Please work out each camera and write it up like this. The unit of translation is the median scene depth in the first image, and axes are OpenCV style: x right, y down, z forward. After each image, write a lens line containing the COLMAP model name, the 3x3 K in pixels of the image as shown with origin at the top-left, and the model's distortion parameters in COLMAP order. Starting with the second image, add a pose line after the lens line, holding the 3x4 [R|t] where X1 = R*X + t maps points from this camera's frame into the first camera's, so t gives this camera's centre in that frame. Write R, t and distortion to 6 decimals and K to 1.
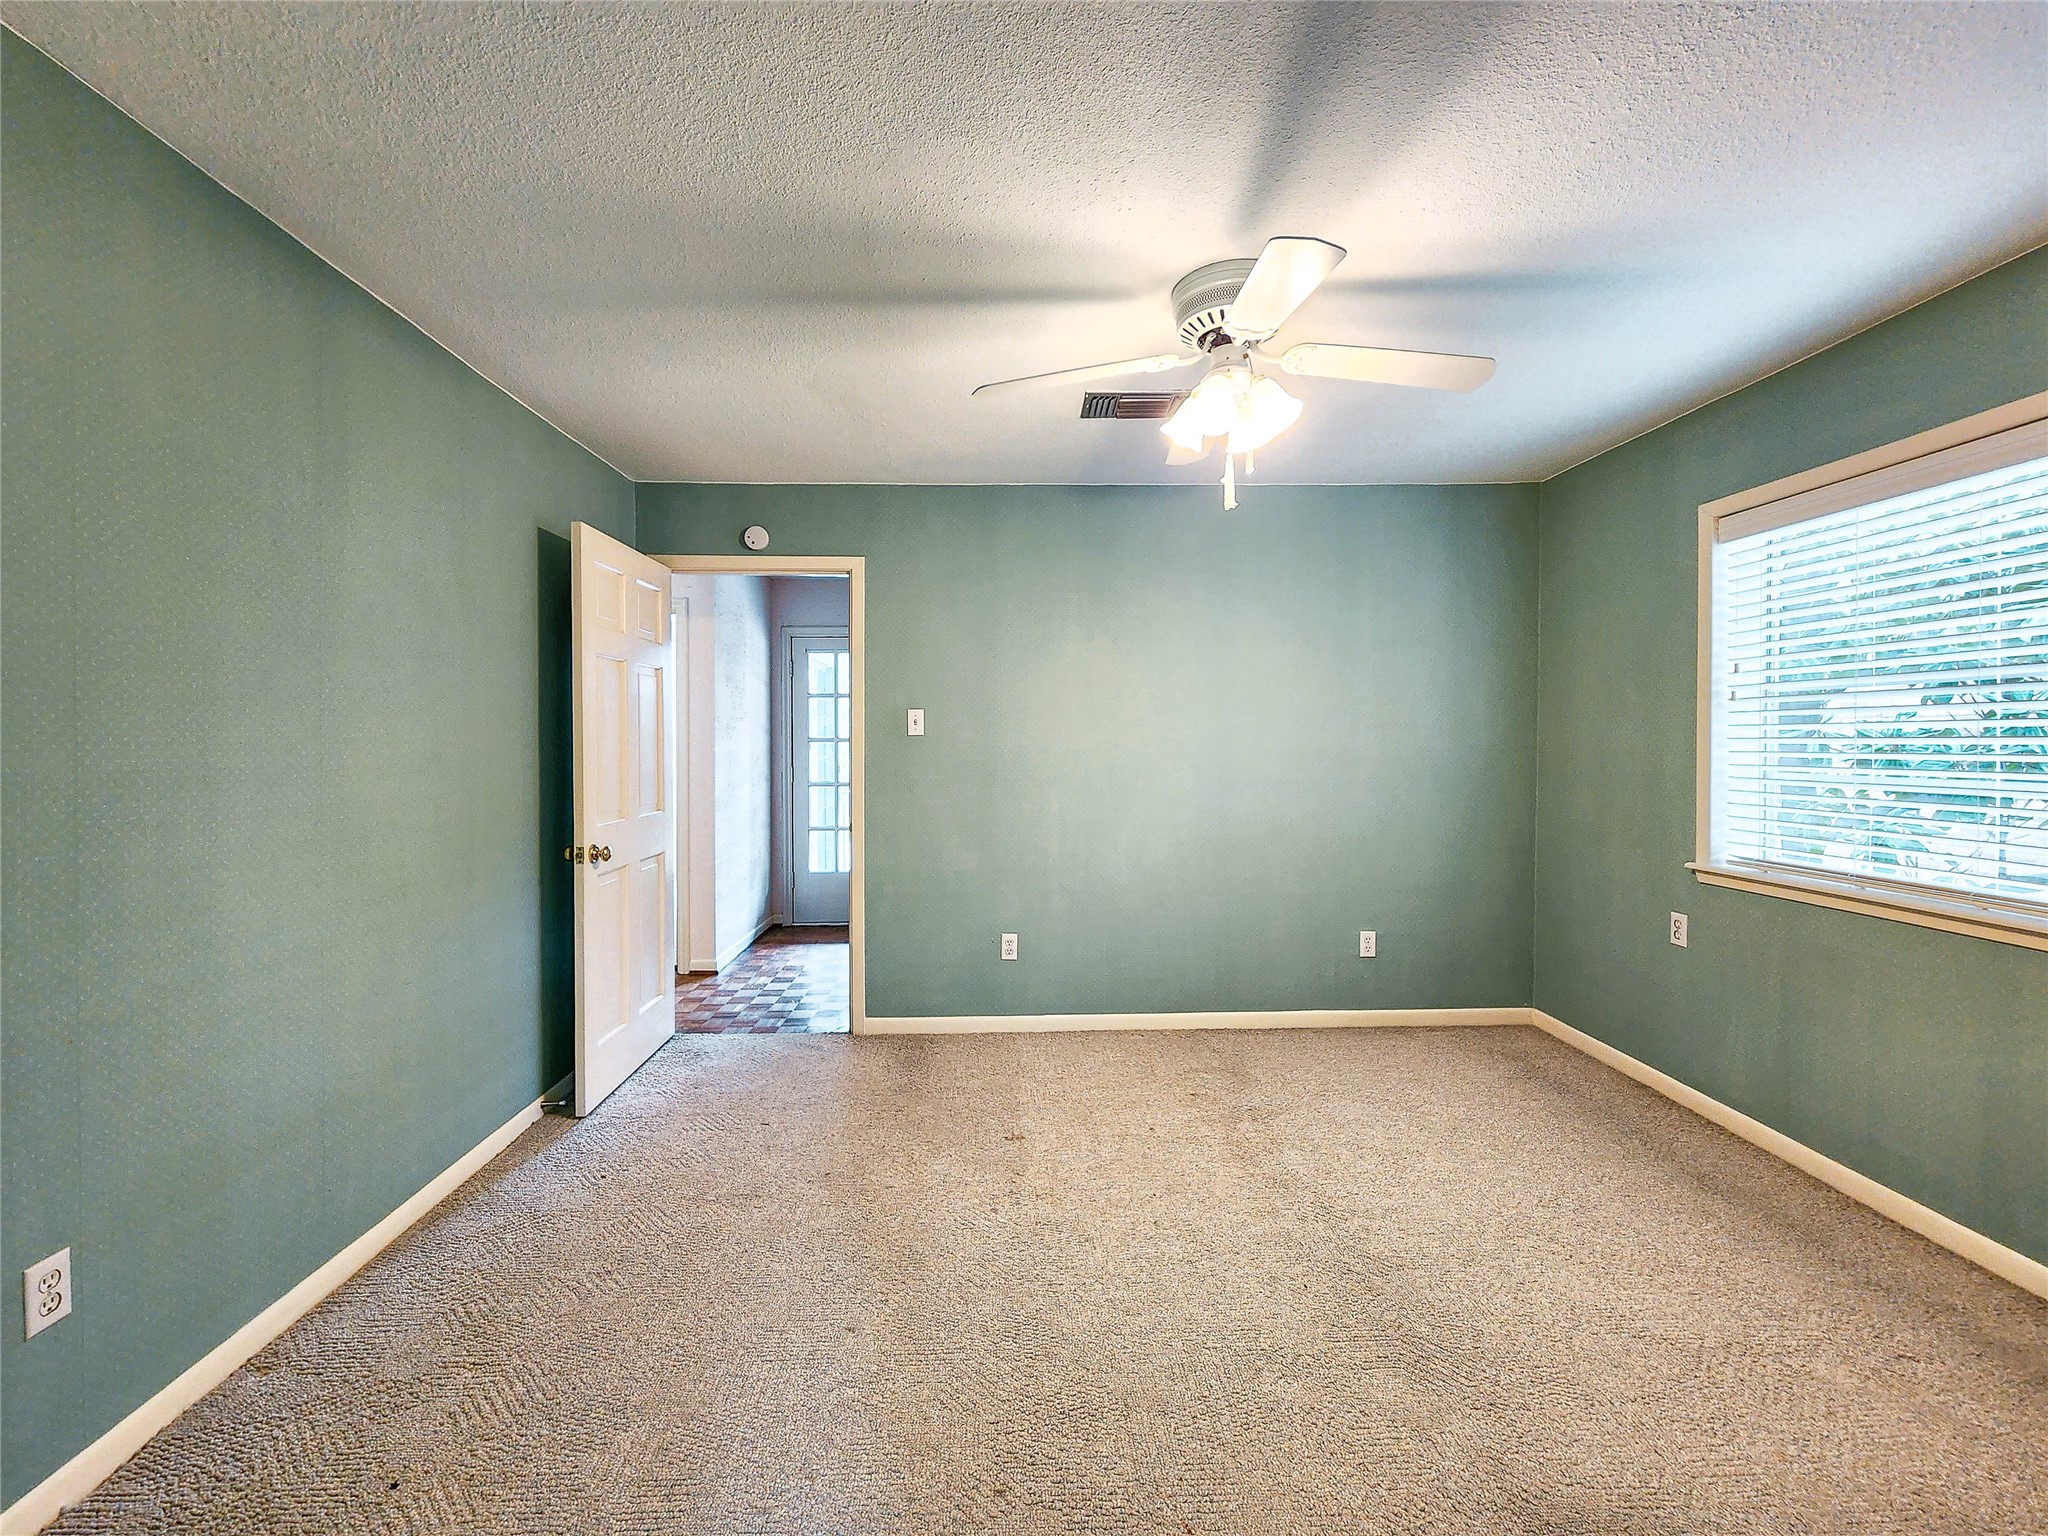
lens RADIAL K [[858.8, 0, 1015.8], [0, 858.8, 769.2], [0, 0, 1]] dist [0.003576, -0.000523]
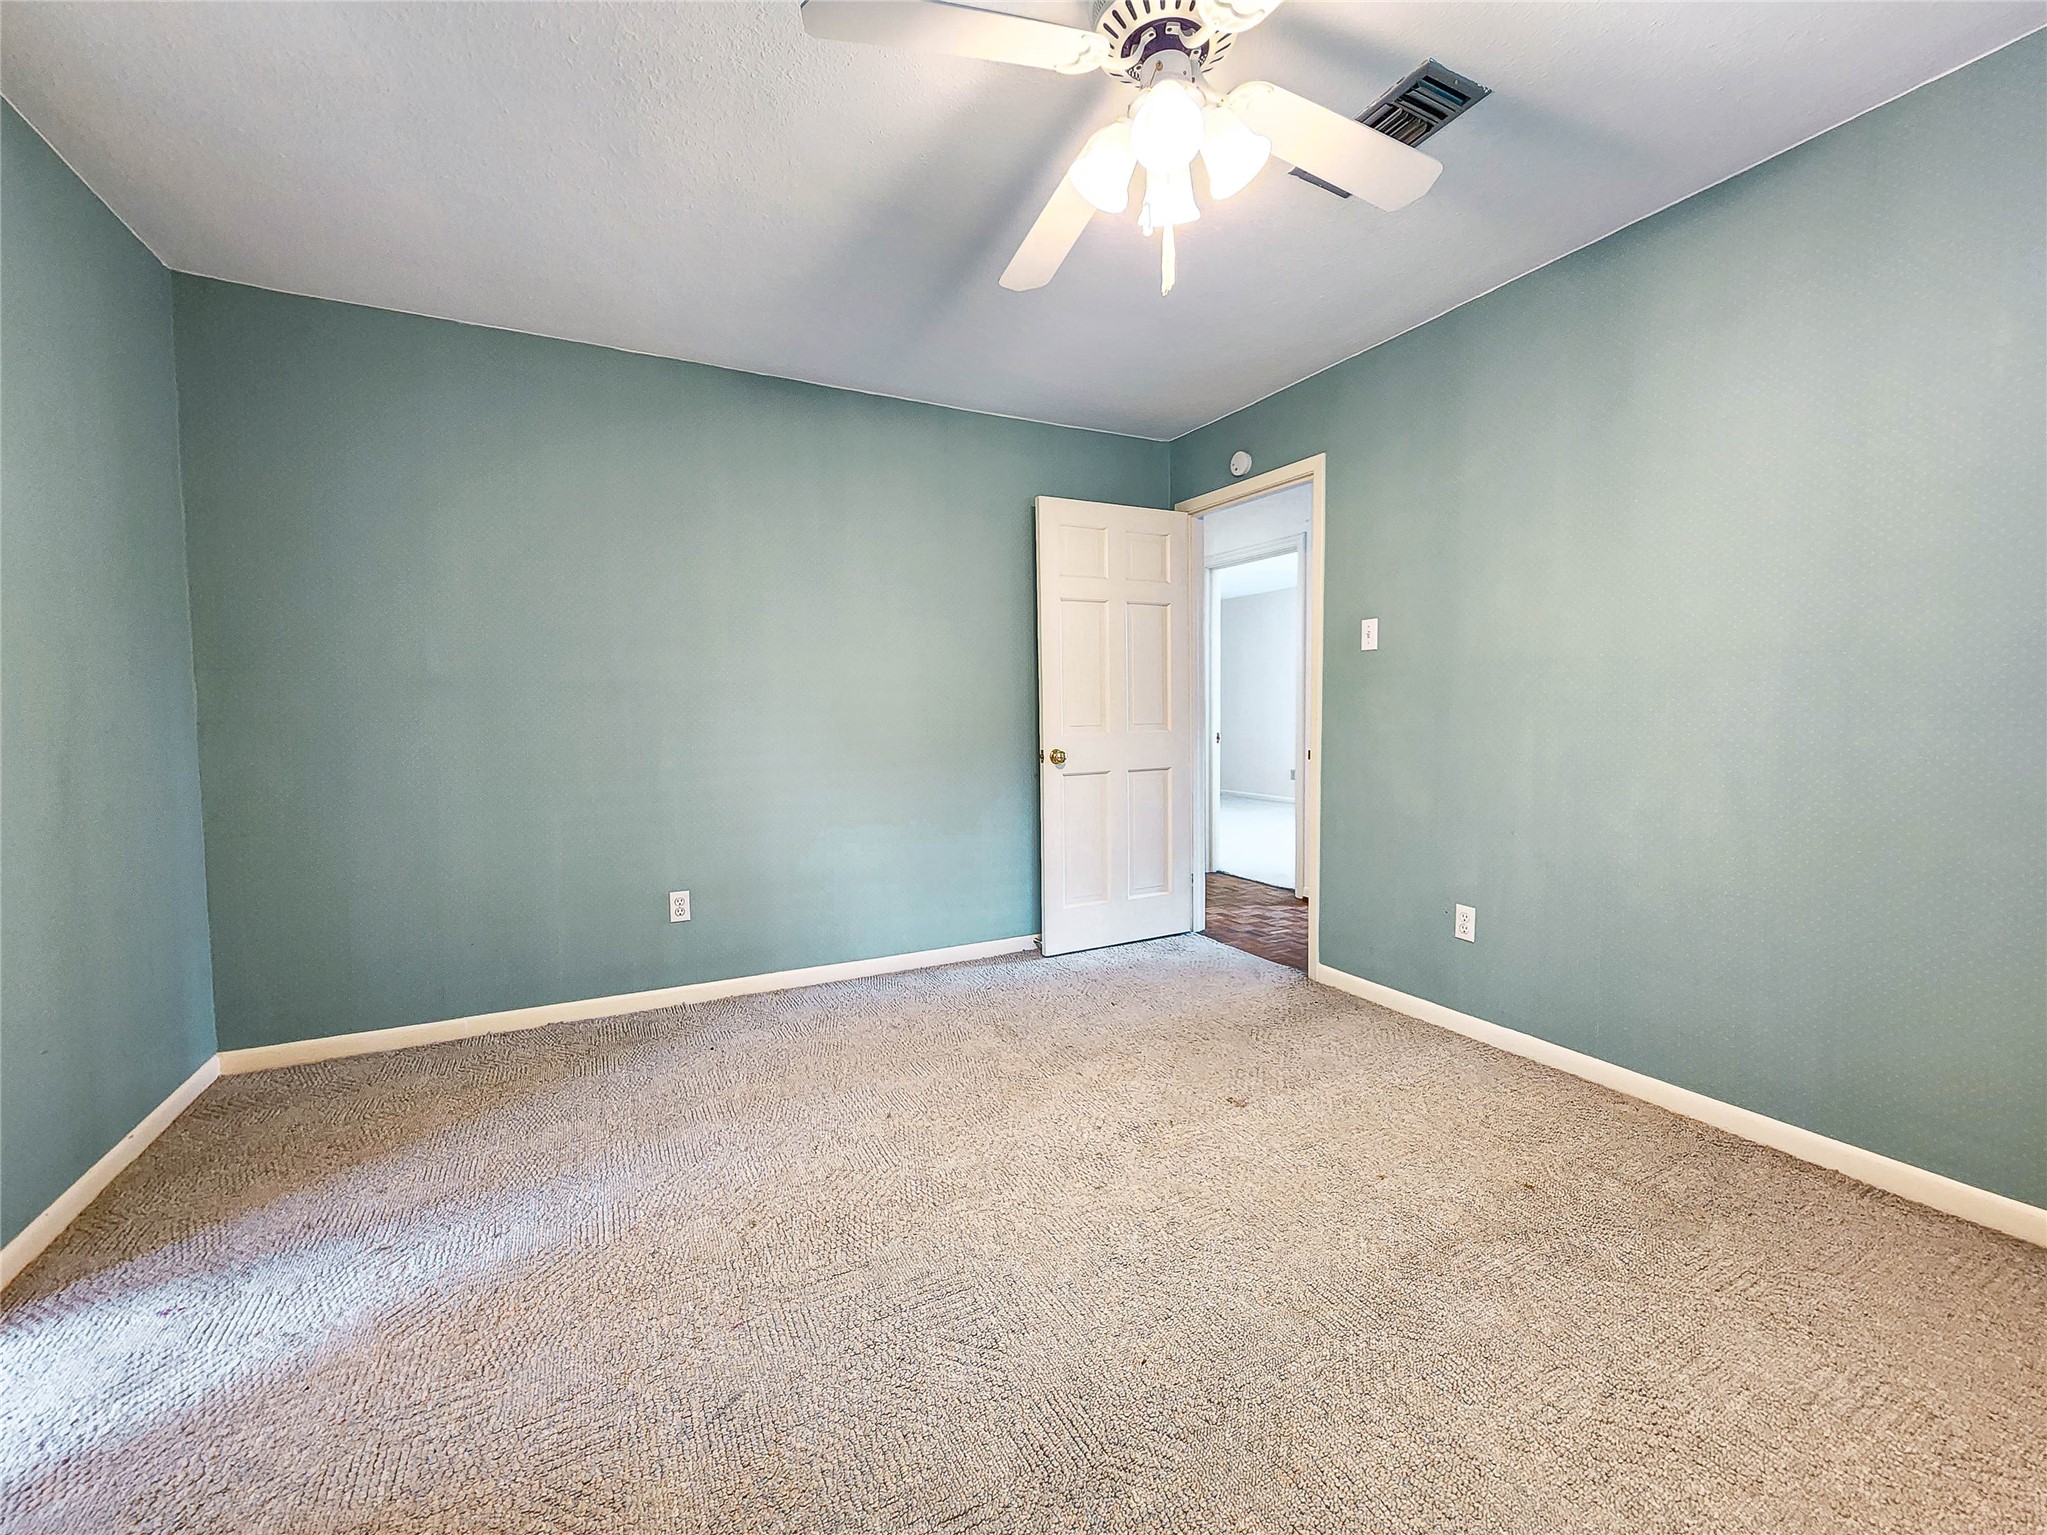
lens RADIAL K [[858.4, 0, 1016.6], [0, 858.4, 755.6], [0, 0, 1]] dist [0.003576, -0.000523]
pose [[0.415802, 0.050421, -0.908056, 0.536100], [-0.013864, 0.998697, 0.049105, 0.029134], [0.909349, -0.007829, 0.415960, 0.343749]]
